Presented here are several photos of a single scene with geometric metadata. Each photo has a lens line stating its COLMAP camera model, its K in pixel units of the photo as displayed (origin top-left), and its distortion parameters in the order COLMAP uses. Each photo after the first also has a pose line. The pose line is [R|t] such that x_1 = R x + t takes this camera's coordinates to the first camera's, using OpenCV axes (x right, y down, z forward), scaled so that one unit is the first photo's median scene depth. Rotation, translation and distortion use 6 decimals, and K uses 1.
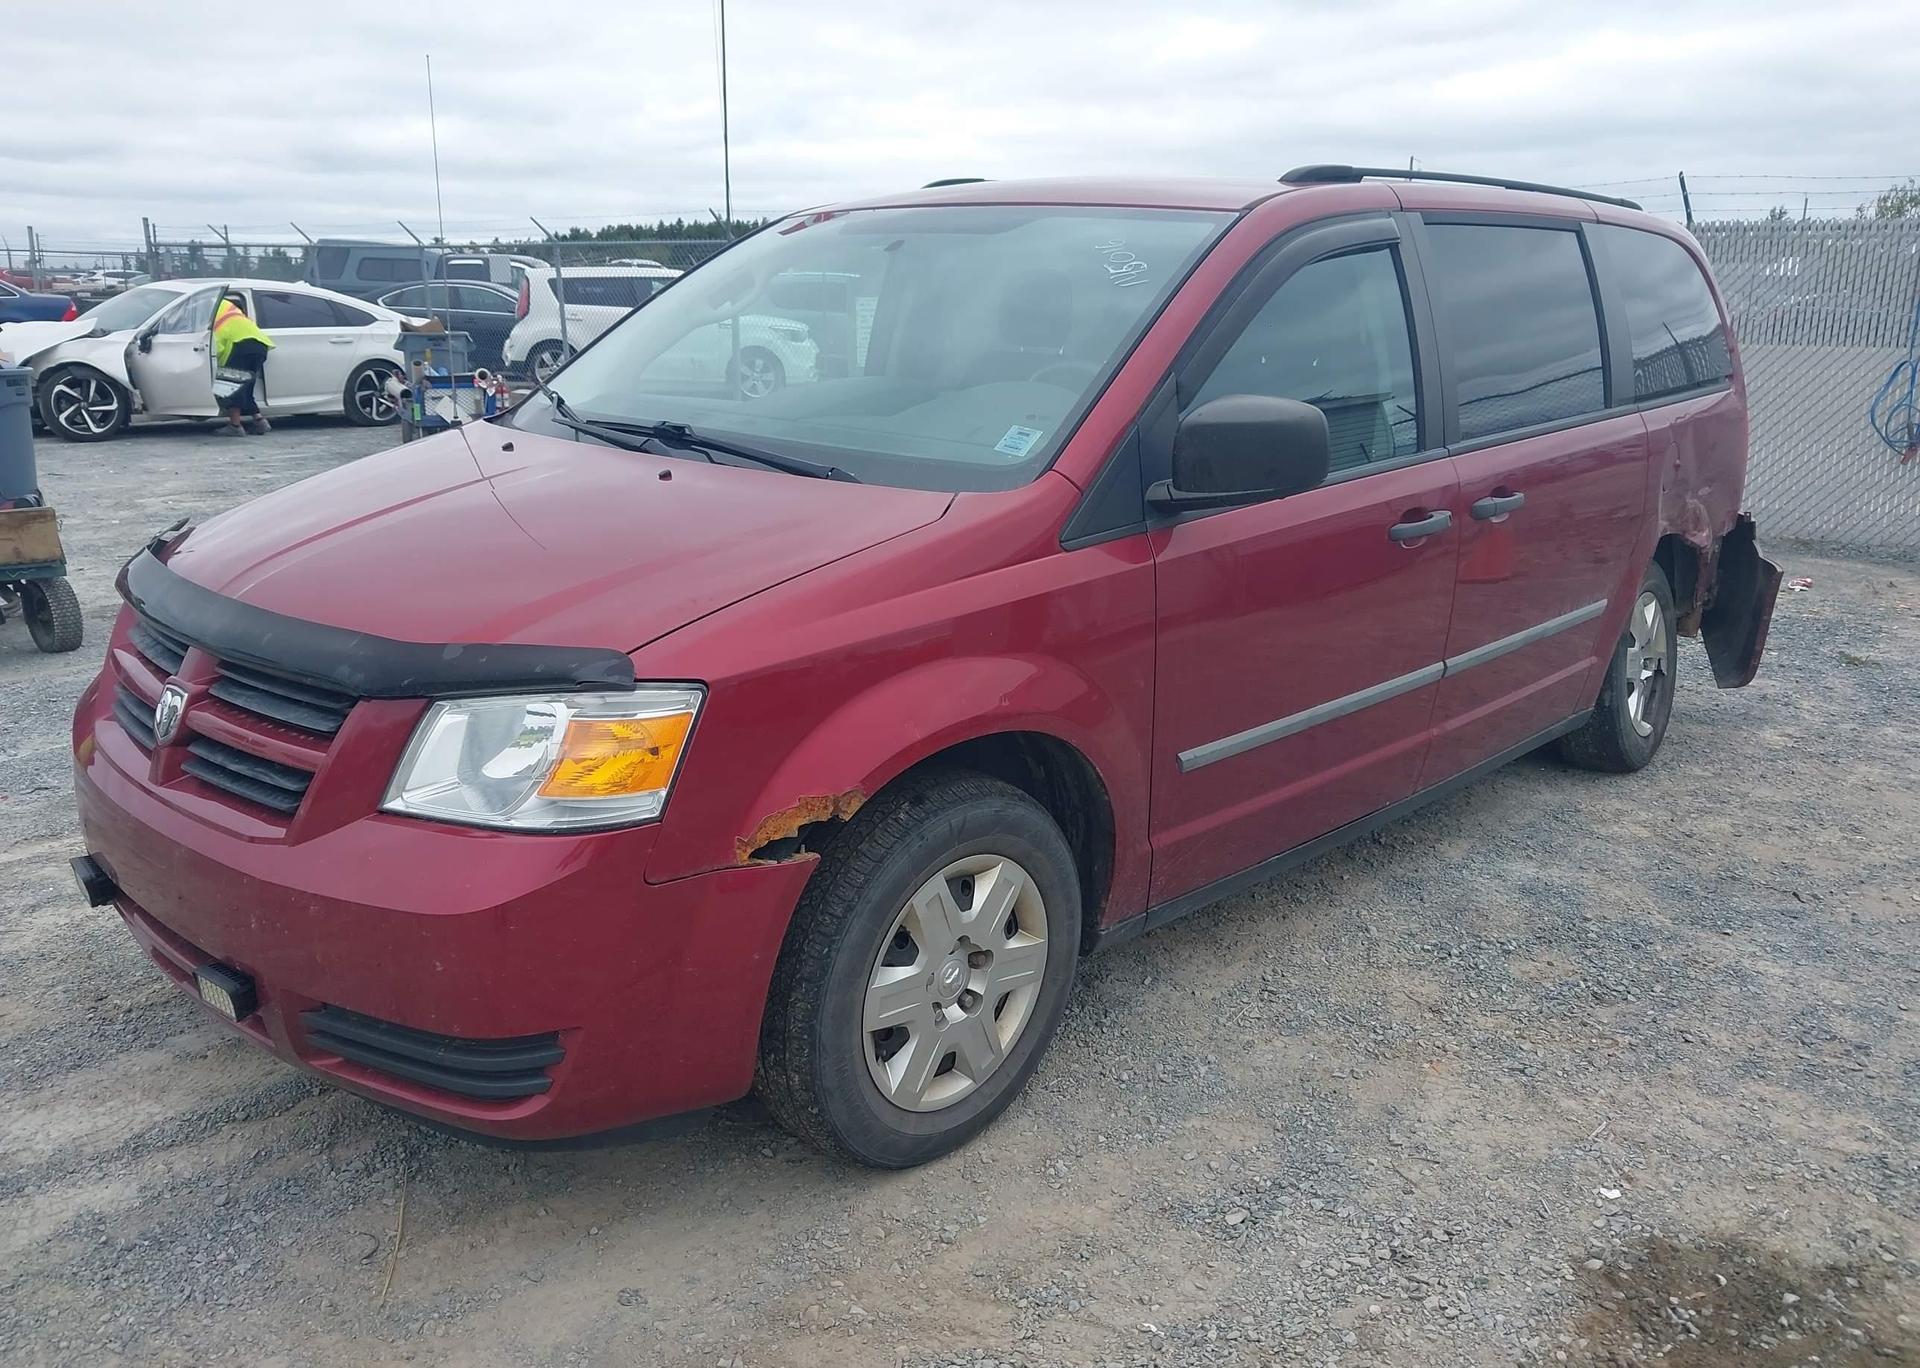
lens RADIAL K [[1516.0, 0, 955.1], [0, 1516.0, 679.7], [0, 0, 1]] dist [0.002320, -0.000704]
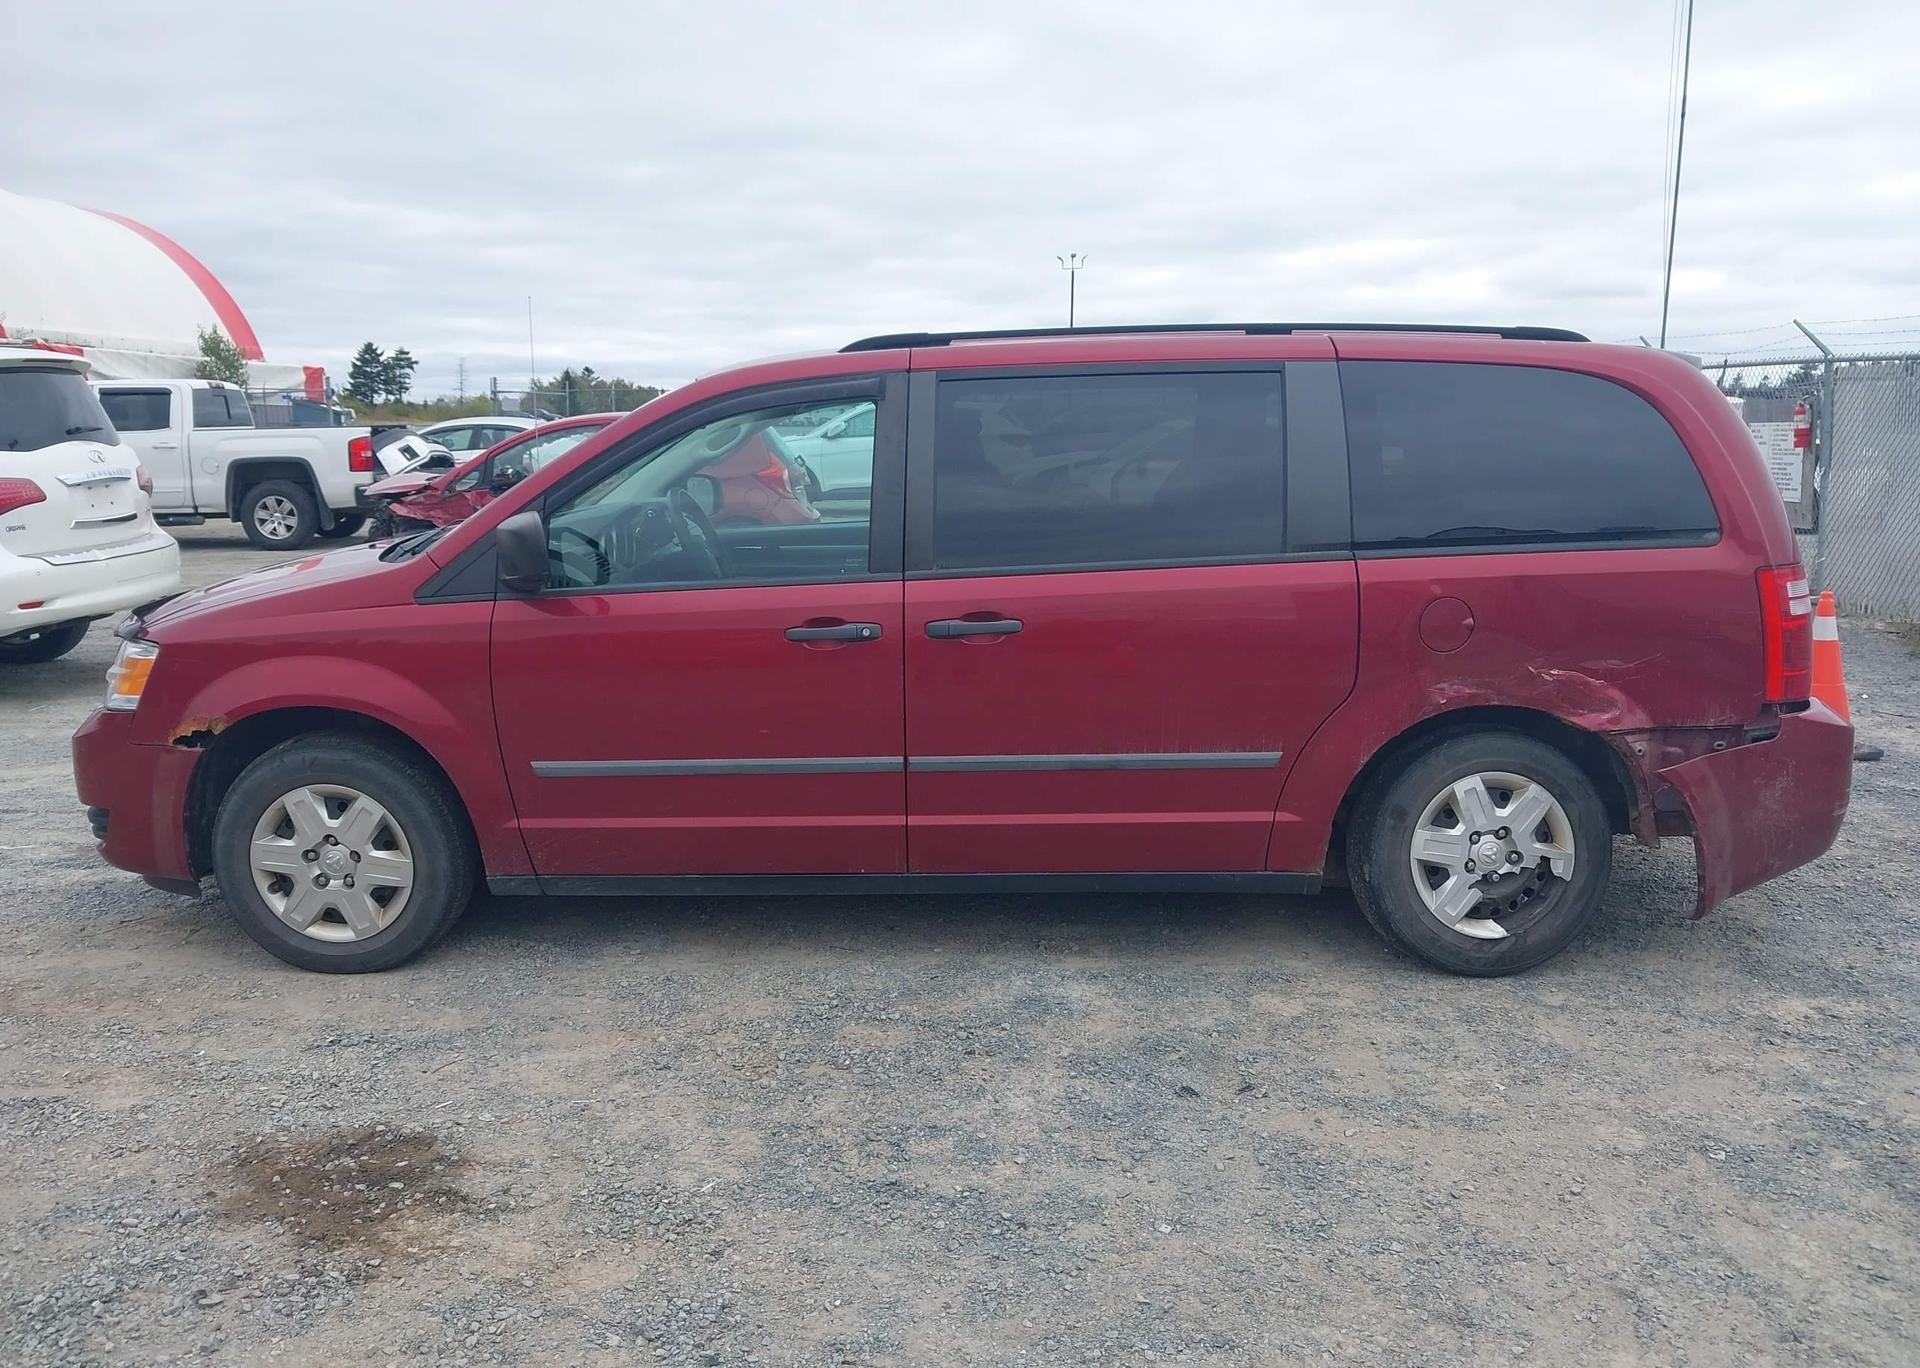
lens RADIAL K [[1516.0, 0, 955.1], [0, 1516.0, 679.7], [0, 0, 1]] dist [0.002320, -0.000704]
pose [[0.683660, 0.111248, -0.721271, 1.492270], [-0.170041, 0.985394, -0.009187, -0.084570], [0.709714, 0.128927, 0.692592, 0.305235]]
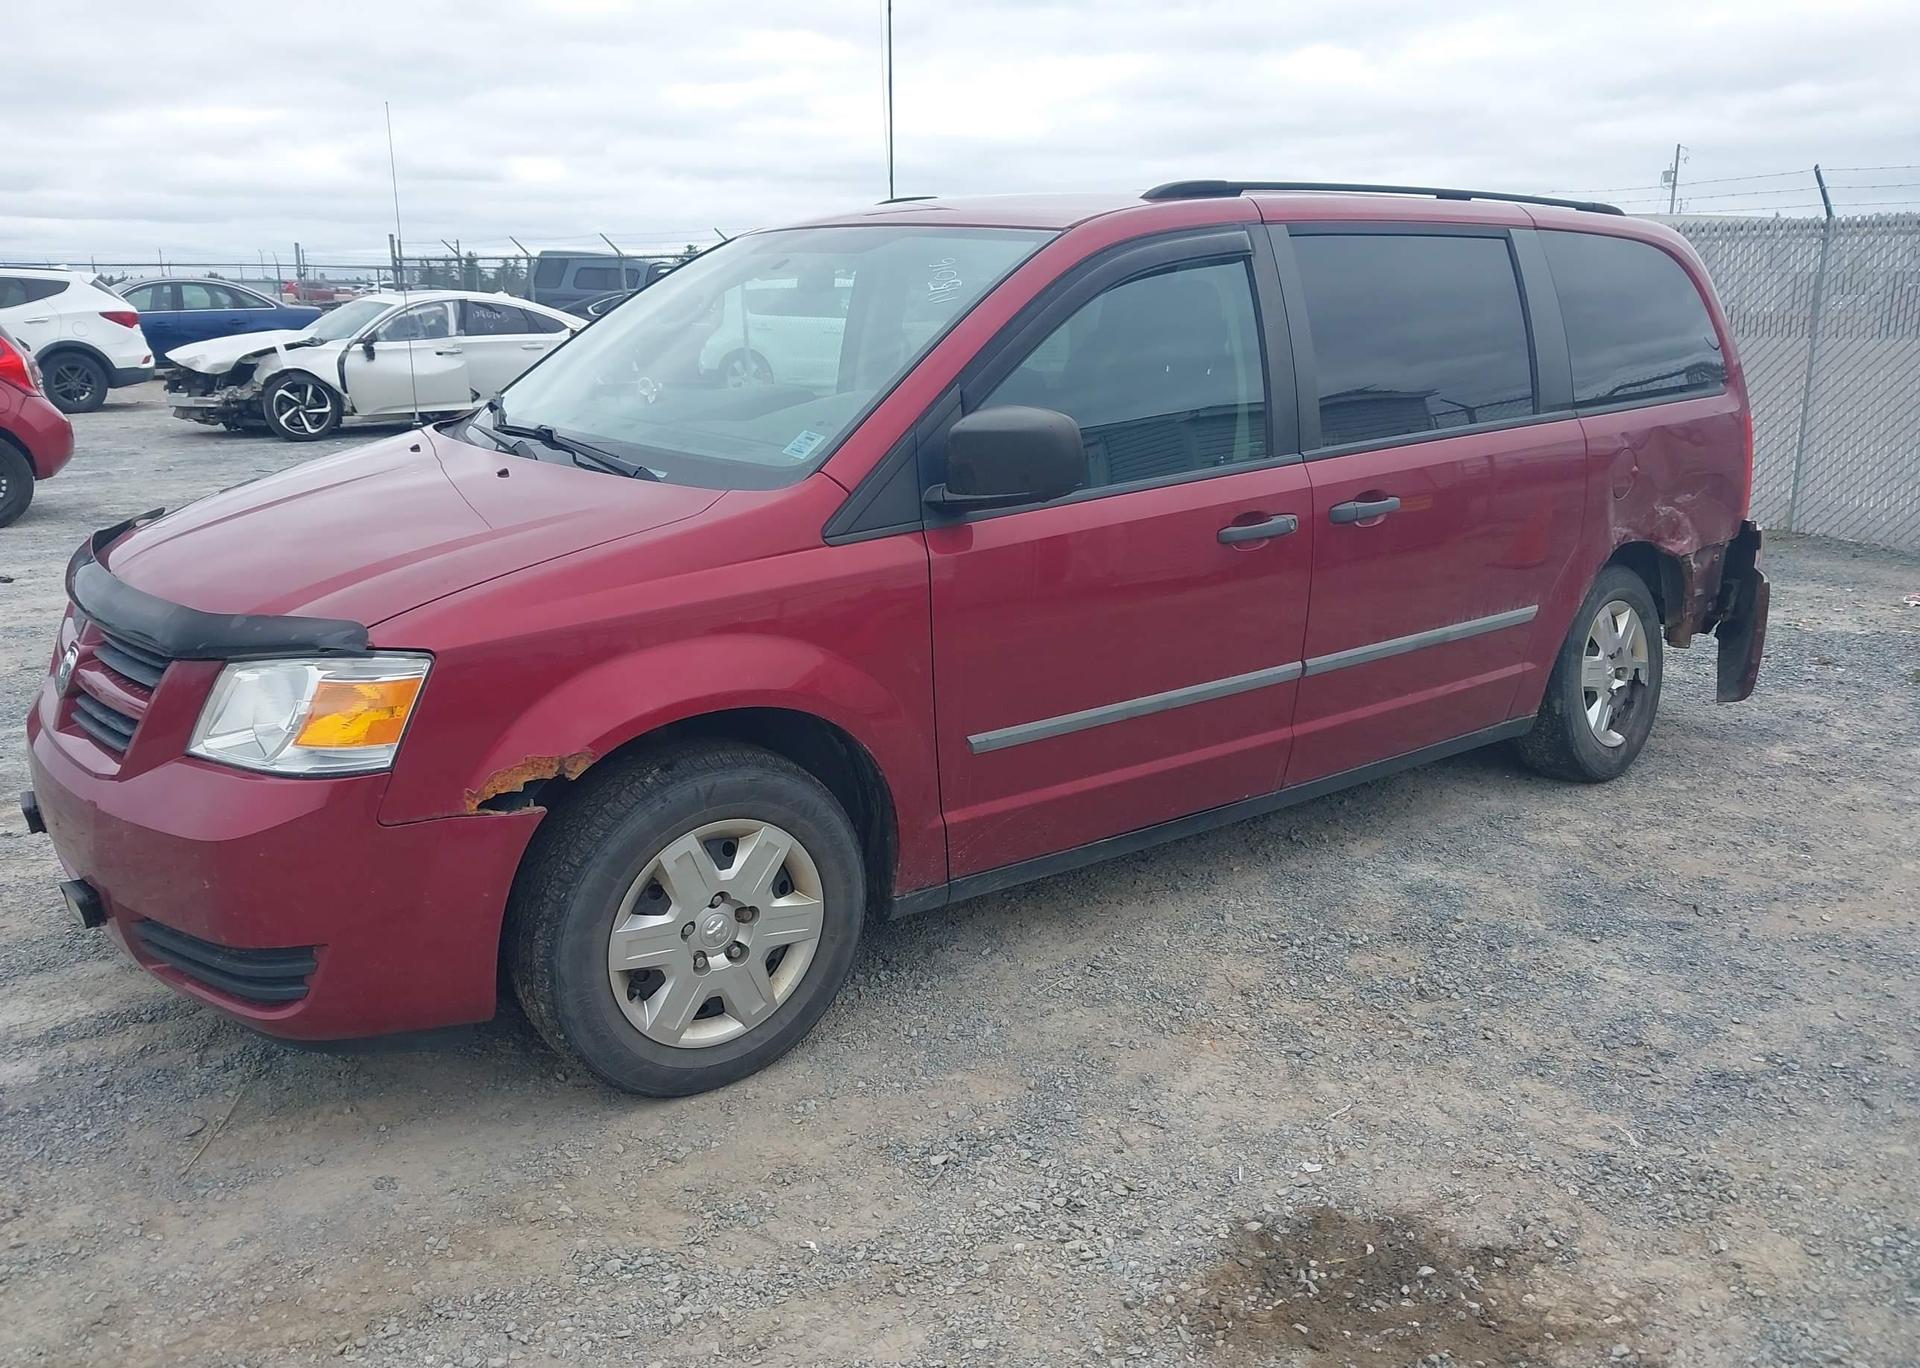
lens RADIAL K [[1516.0, 0, 955.1], [0, 1516.0, 679.7], [0, 0, 1]] dist [0.002320, -0.000704]
pose [[0.988387, 0.027426, -0.149460, 0.311614], [-0.027620, 0.999618, 0.000774, 0.008321], [0.149424, 0.003363, 0.988768, -0.066222]]
